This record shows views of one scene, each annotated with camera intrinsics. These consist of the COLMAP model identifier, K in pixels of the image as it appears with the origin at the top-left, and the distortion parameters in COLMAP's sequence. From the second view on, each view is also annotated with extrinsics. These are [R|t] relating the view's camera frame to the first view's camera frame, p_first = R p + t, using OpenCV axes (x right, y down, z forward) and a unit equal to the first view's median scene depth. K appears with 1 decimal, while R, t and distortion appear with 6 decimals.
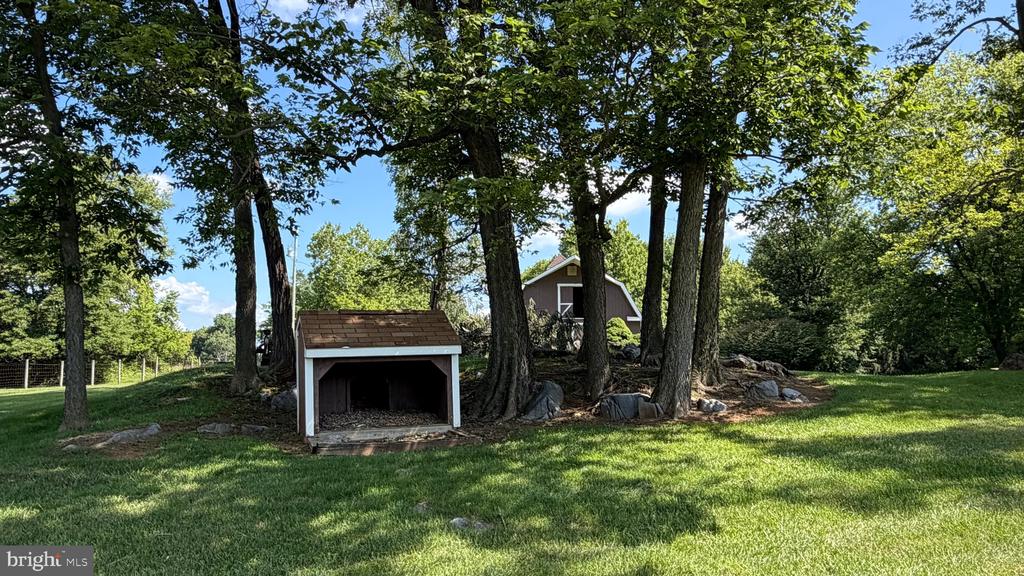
lens RADIAL K [[774.1, 0, 512.0], [0, 774.1, 288.0], [0, 0, 1]] dist [0.001541, -0.001828]
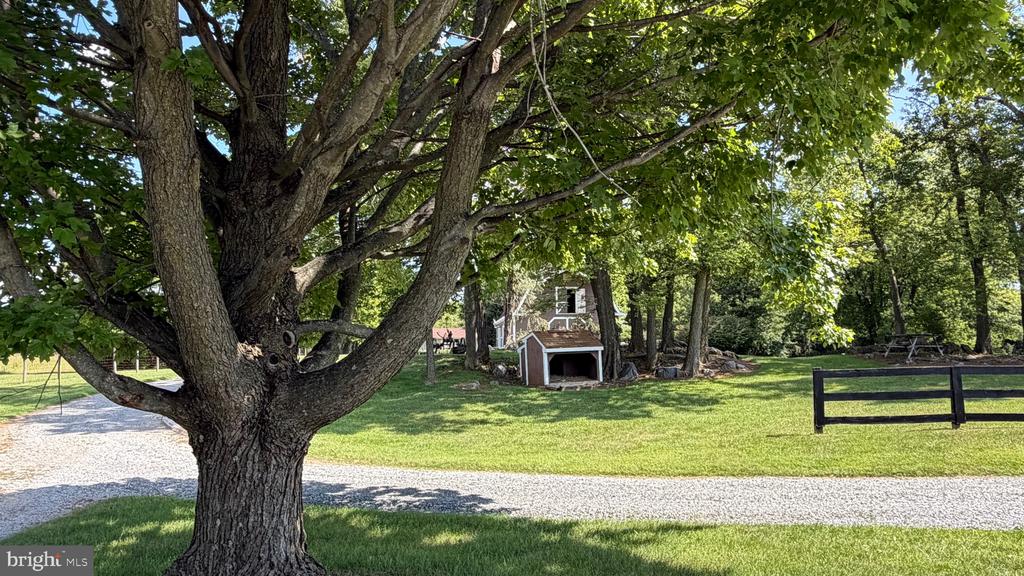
lens RADIAL K [[774.1, 0, 512.0], [0, 774.1, 288.0], [0, 0, 1]] dist [0.001541, -0.001828]
pose [[0.996923, 0.001425, 0.078370, -0.514148], [-0.003262, 0.999723, 0.023319, -0.151990], [-0.078315, -0.023503, 0.996652, -1.271191]]
